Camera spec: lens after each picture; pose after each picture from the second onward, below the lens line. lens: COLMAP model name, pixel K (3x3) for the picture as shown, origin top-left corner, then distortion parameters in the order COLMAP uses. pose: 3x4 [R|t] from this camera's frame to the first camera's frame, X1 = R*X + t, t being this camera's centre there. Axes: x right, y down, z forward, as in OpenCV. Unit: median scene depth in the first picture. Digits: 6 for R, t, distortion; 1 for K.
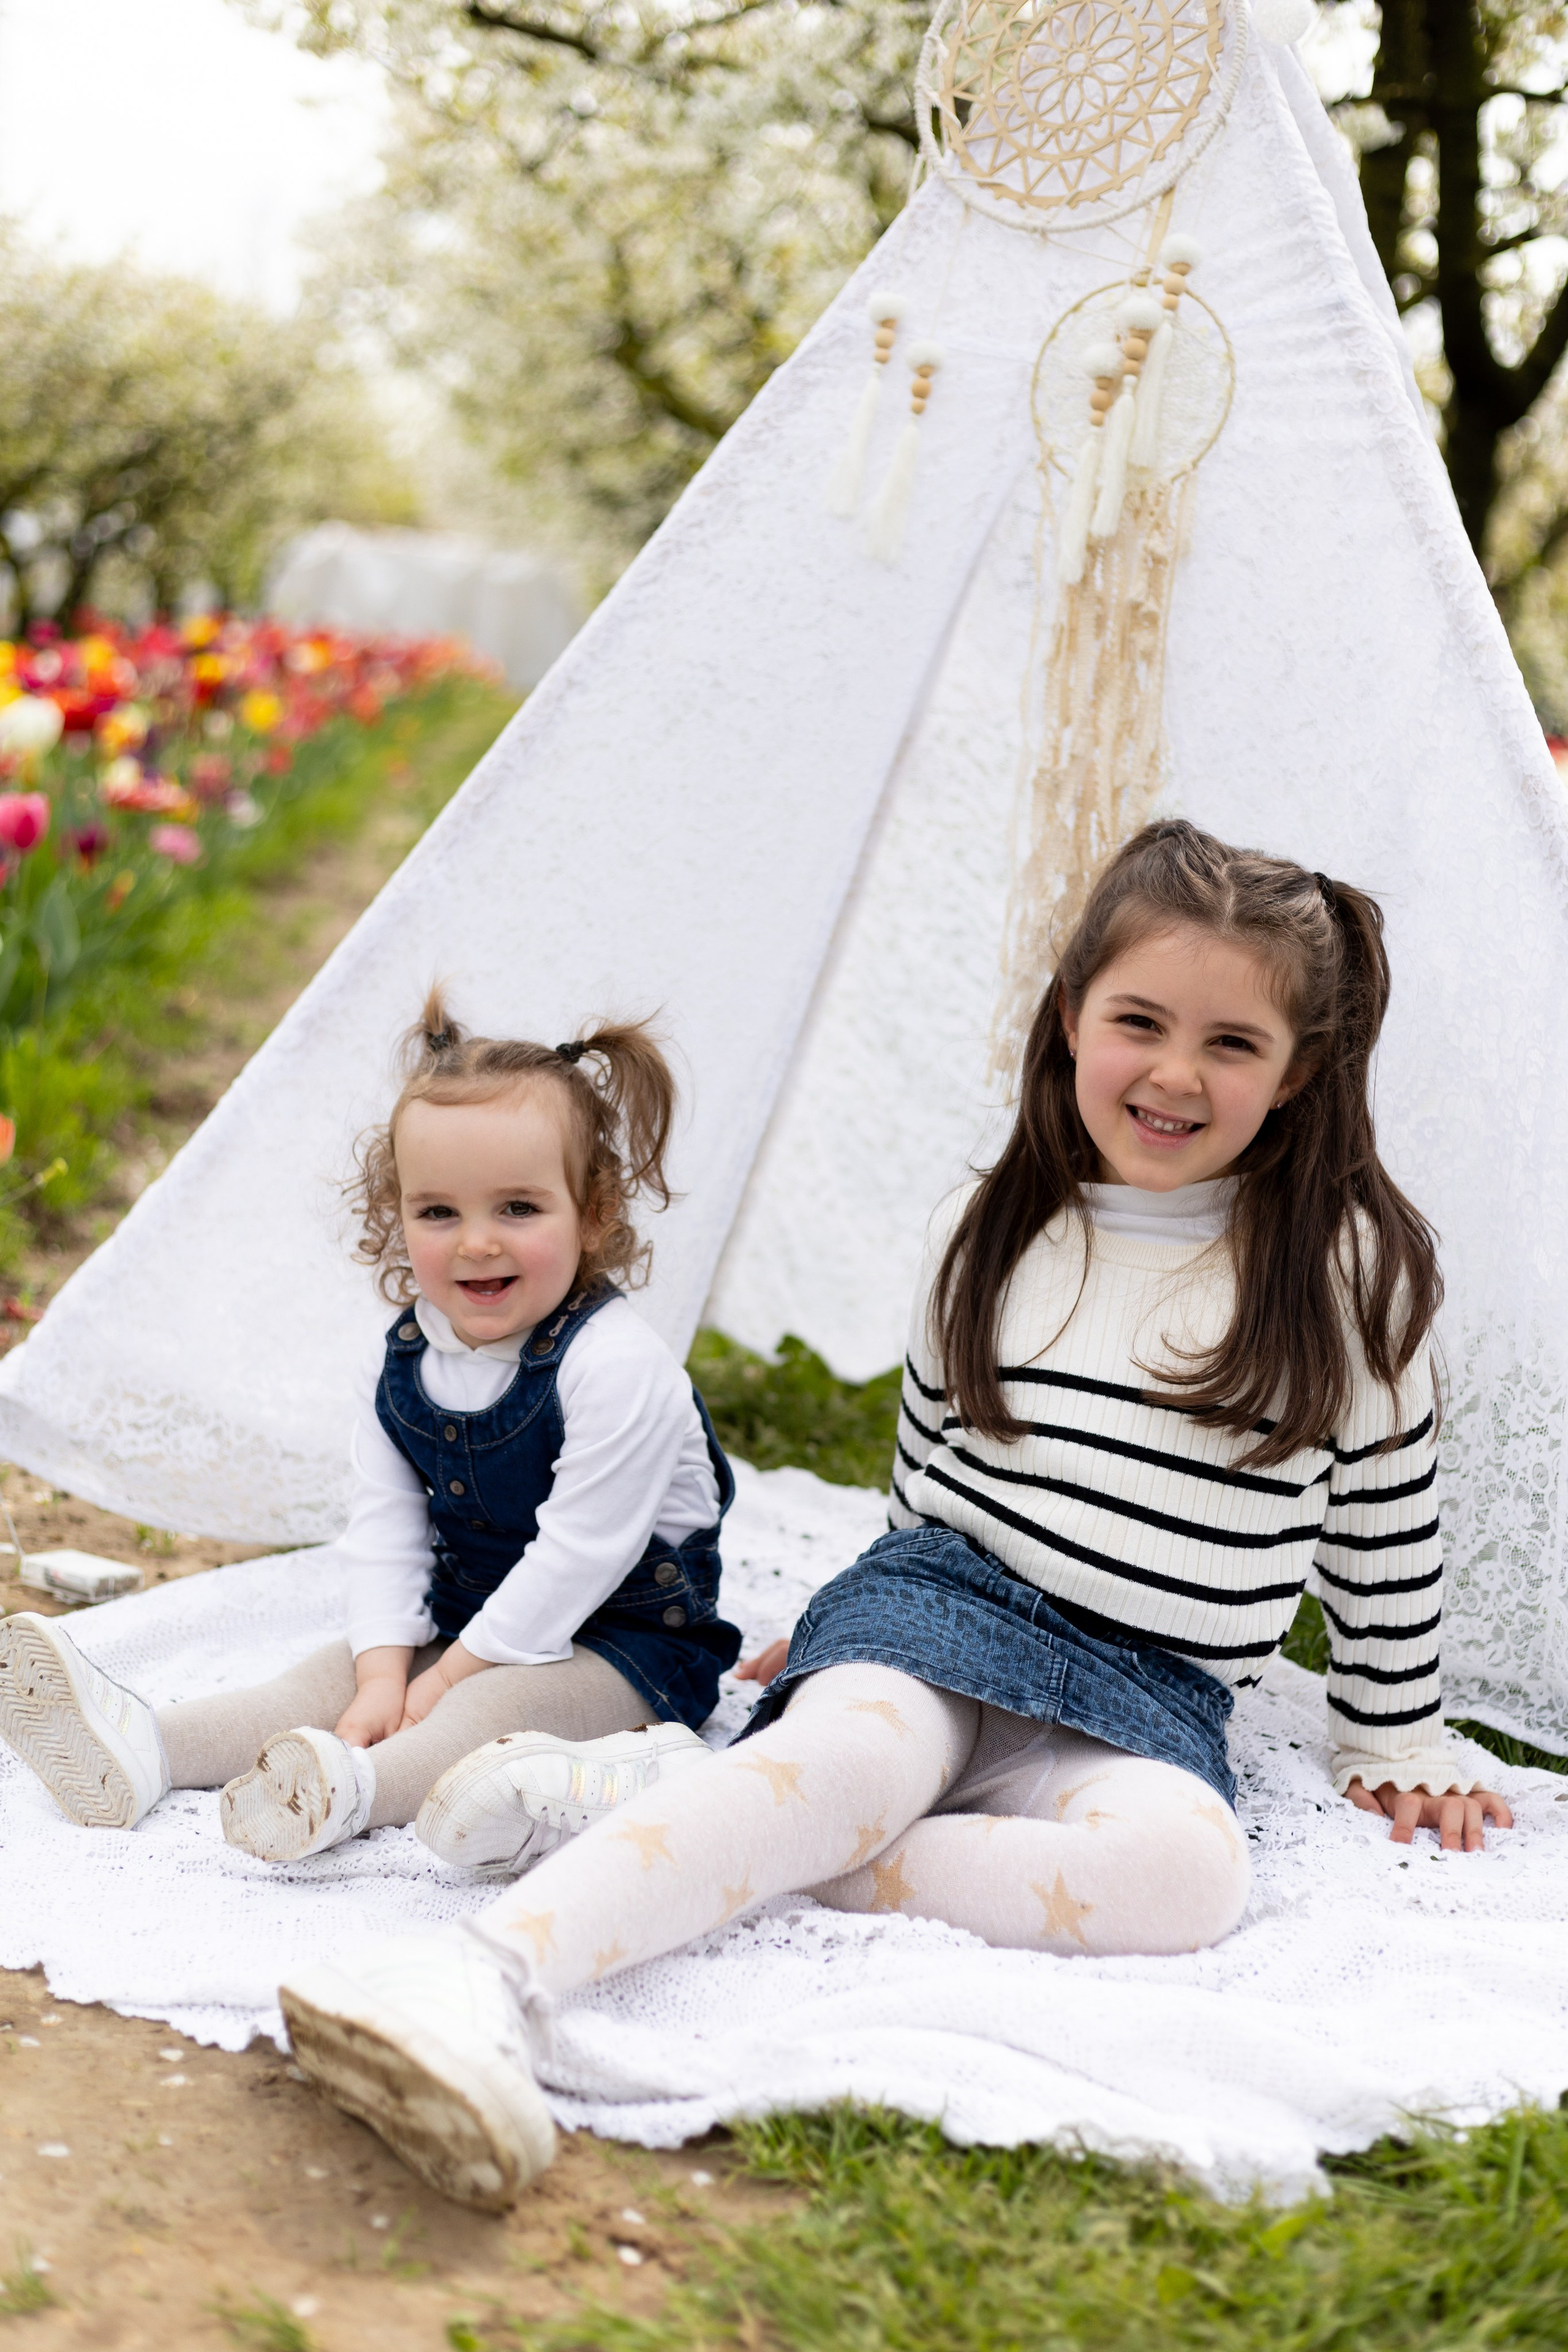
lens RADIAL K [[3442.8, 0, 814.0], [0, 3442.8, 1157.5], [0, 0, 1]] dist [-0.009309, 0.049063]
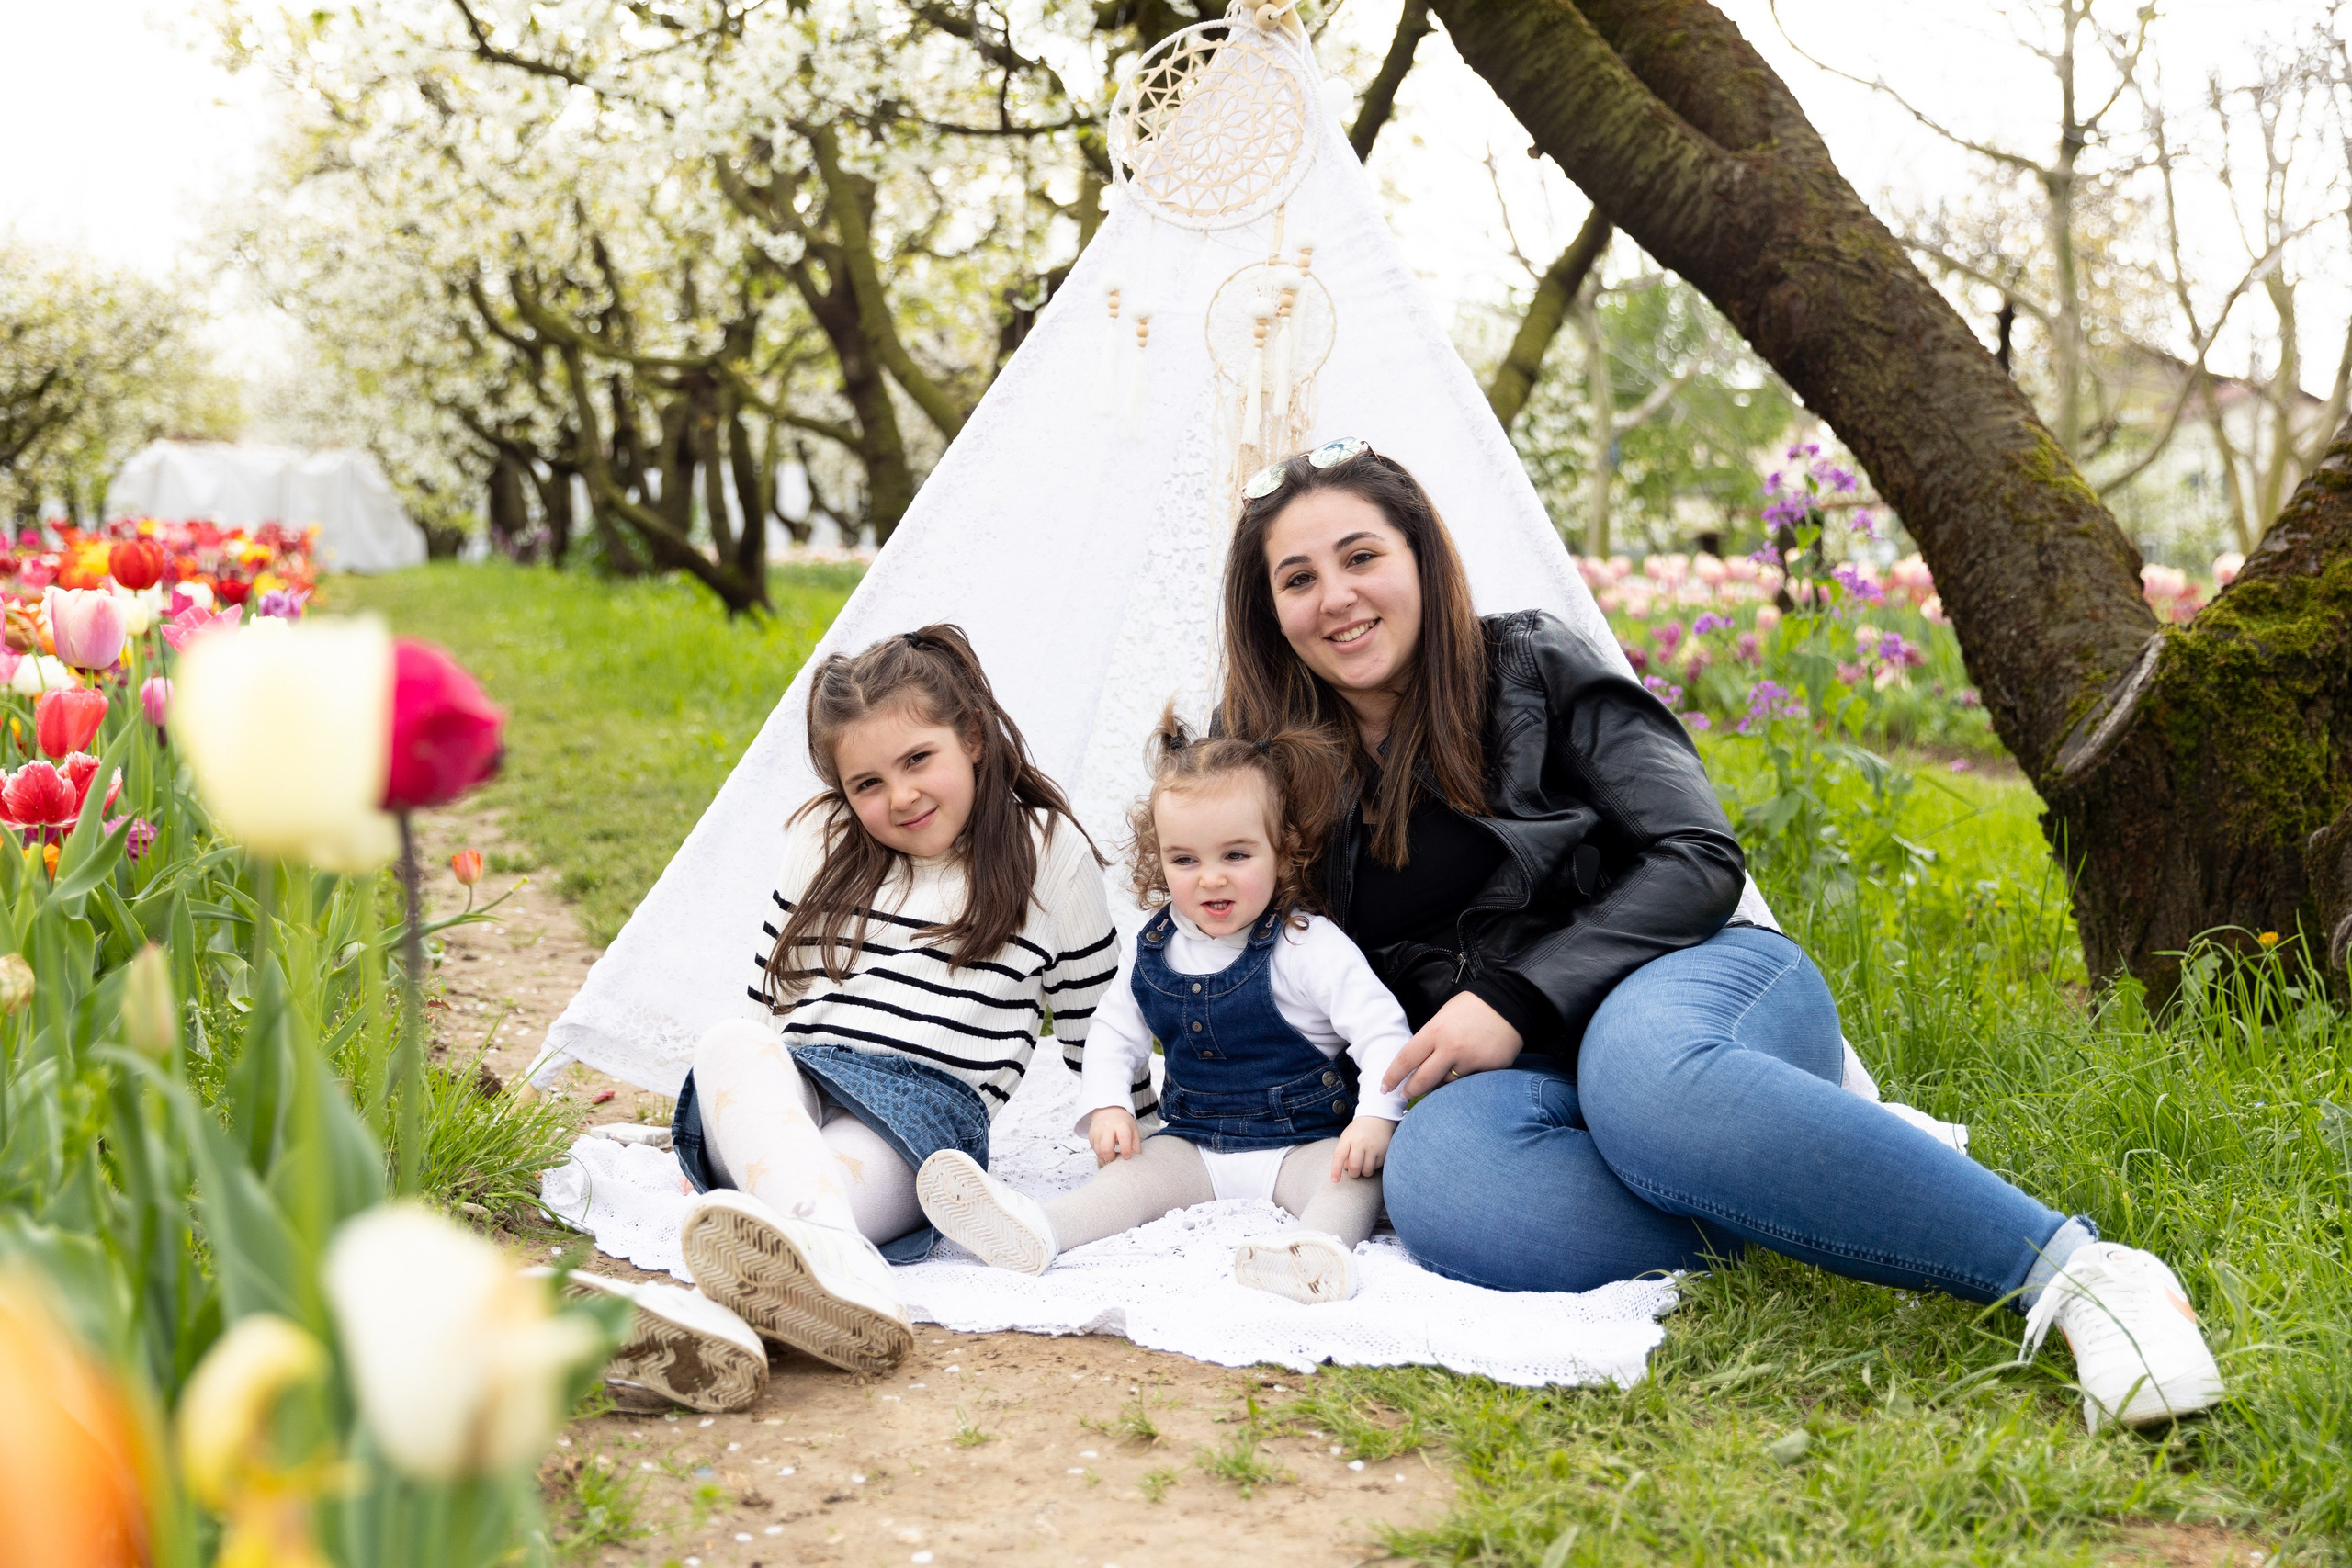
lens RADIAL K [[2809.3, 0, 1192.3], [0, 2809.3, 715.5], [0, 0, 1]] dist [0.000622, 0.029673]
pose [[0.972488, -0.070453, 0.222045, -0.252481], [0.086275, 0.994317, -0.062373, 0.040003], [-0.216389, 0.079814, 0.973039, -0.269442]]
